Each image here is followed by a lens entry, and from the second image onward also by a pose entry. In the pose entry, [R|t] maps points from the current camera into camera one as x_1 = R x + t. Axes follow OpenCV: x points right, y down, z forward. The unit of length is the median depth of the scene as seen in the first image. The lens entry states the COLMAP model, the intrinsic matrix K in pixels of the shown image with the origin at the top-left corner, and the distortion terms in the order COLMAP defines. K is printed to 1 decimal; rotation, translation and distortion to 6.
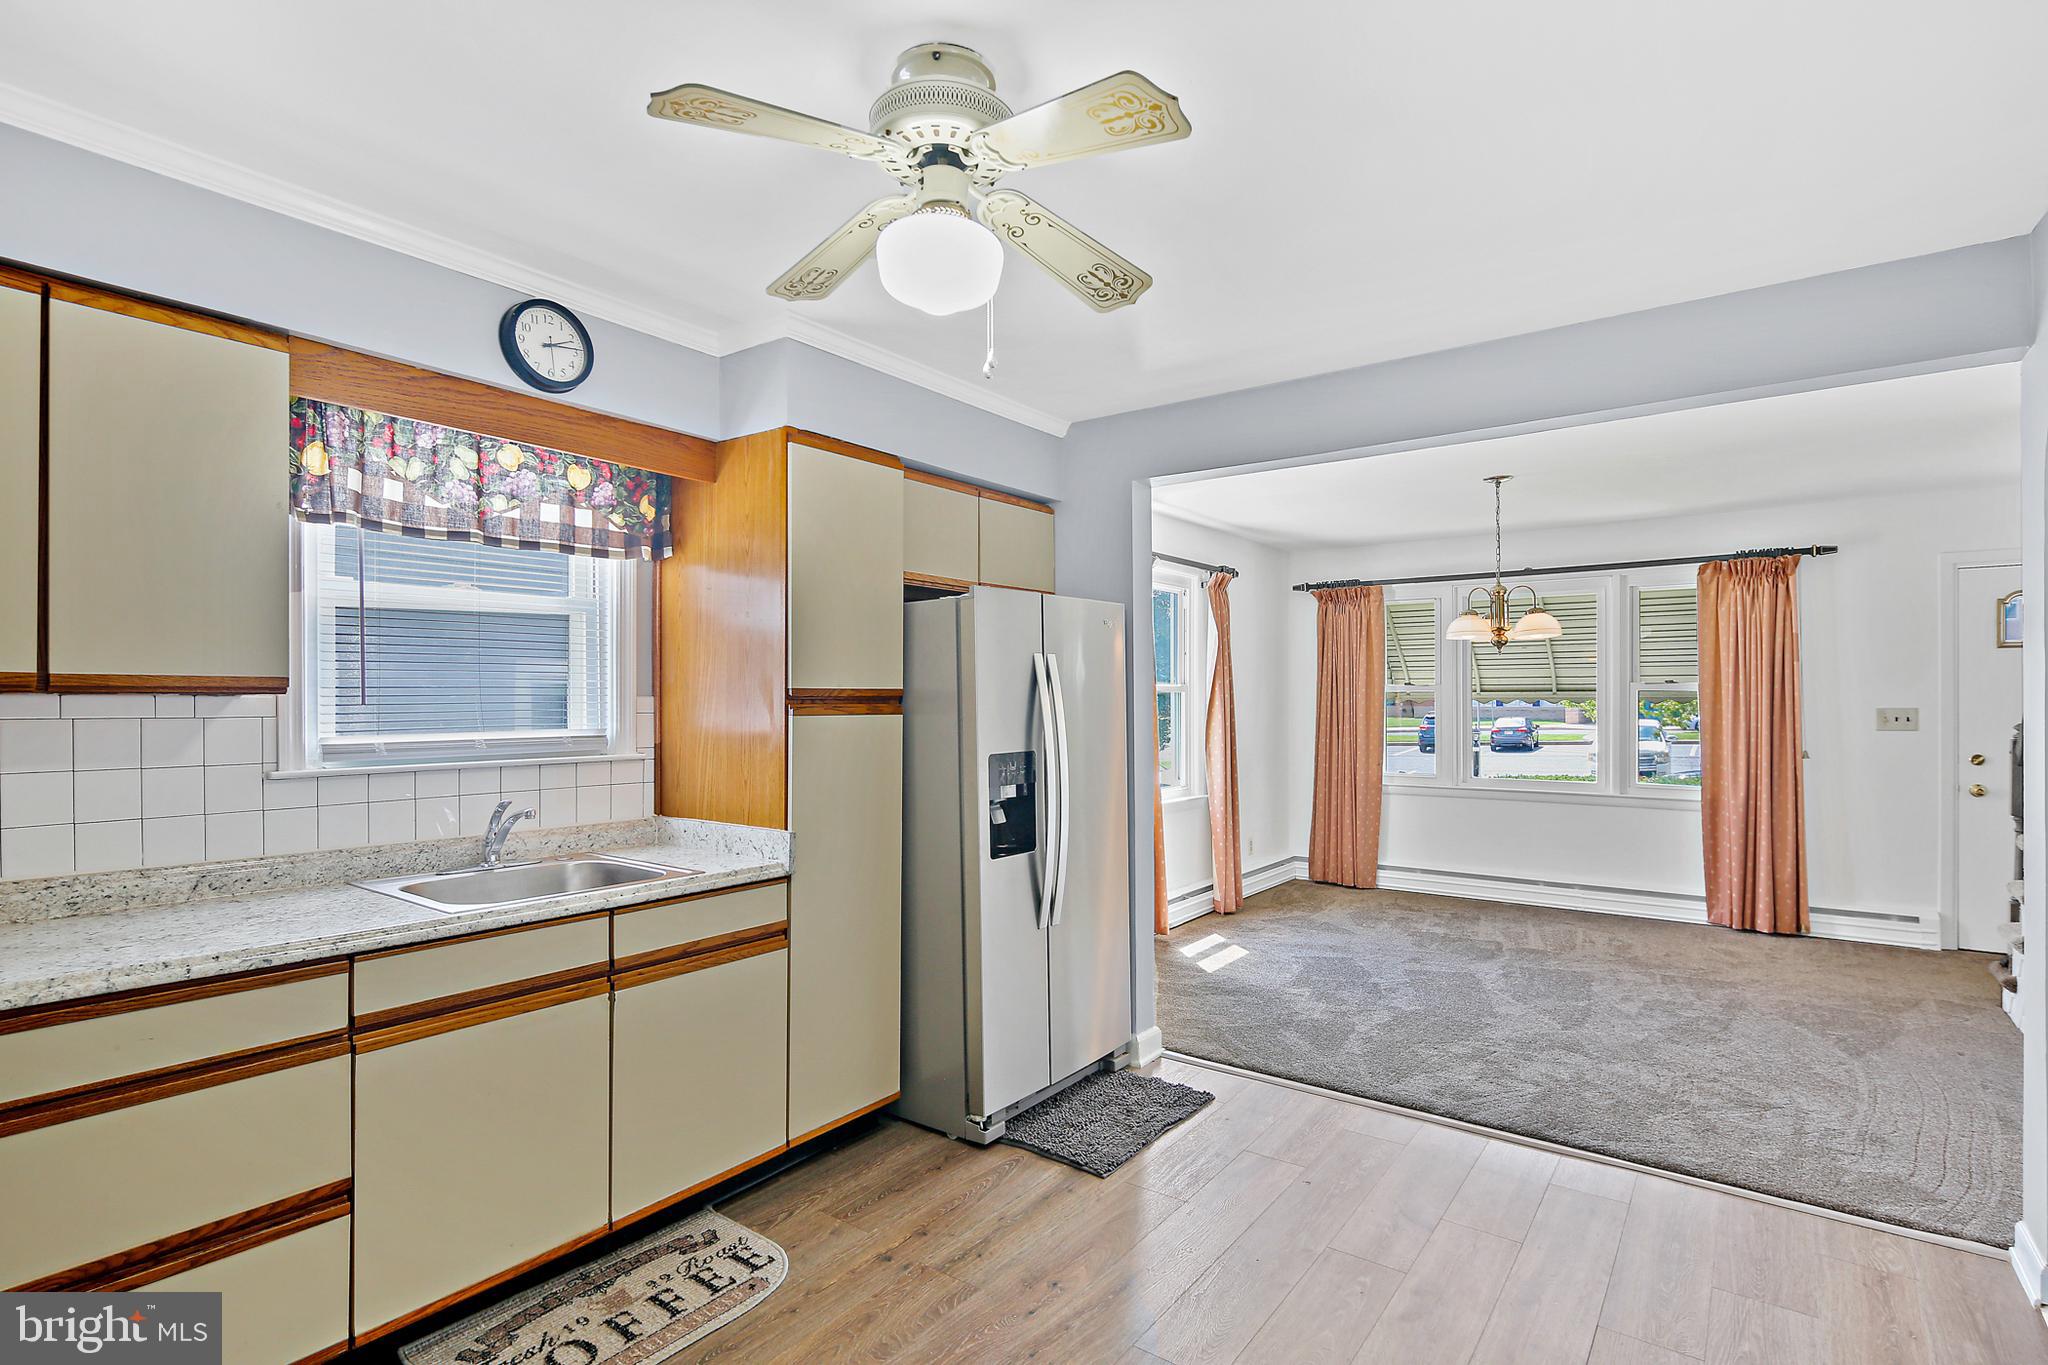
lens RADIAL K [[990.5, 0, 1018.3], [0, 990.5, 700.5], [0, 0, 1]] dist [0.001417, -0.000122]
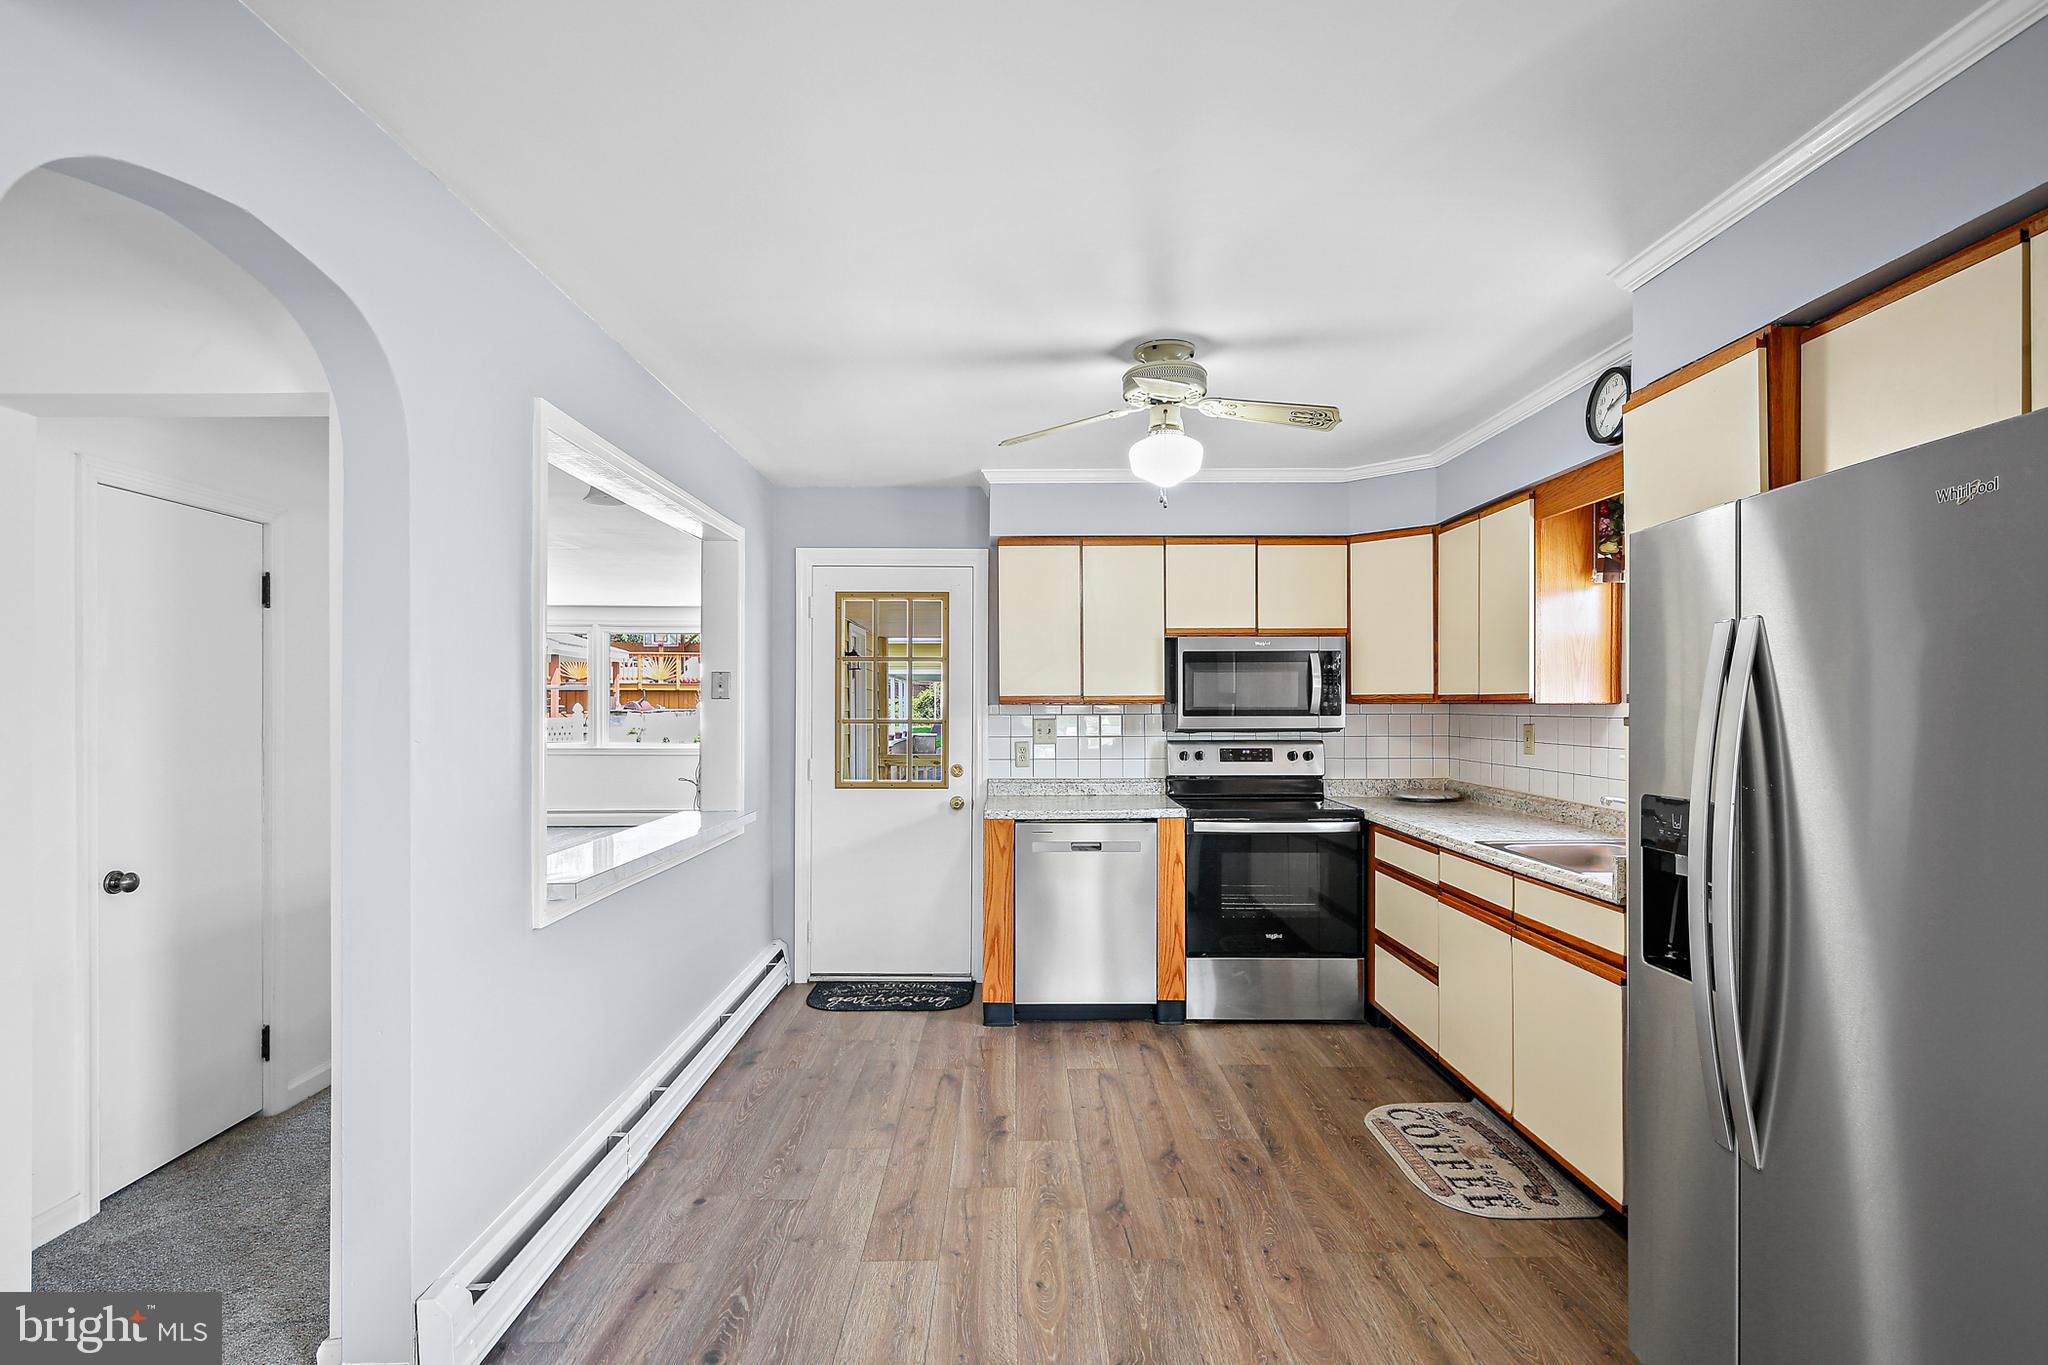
lens RADIAL K [[994.6, 0, 1021.2], [0, 994.6, 714.5], [0, 0, 1]] dist [0.000287, -0.000767]
pose [[-0.795174, 0.009192, -0.606311, 0.362984], [0.006711, 0.999957, 0.006359, -0.001831], [0.606344, 0.000987, -0.795202, 0.685075]]
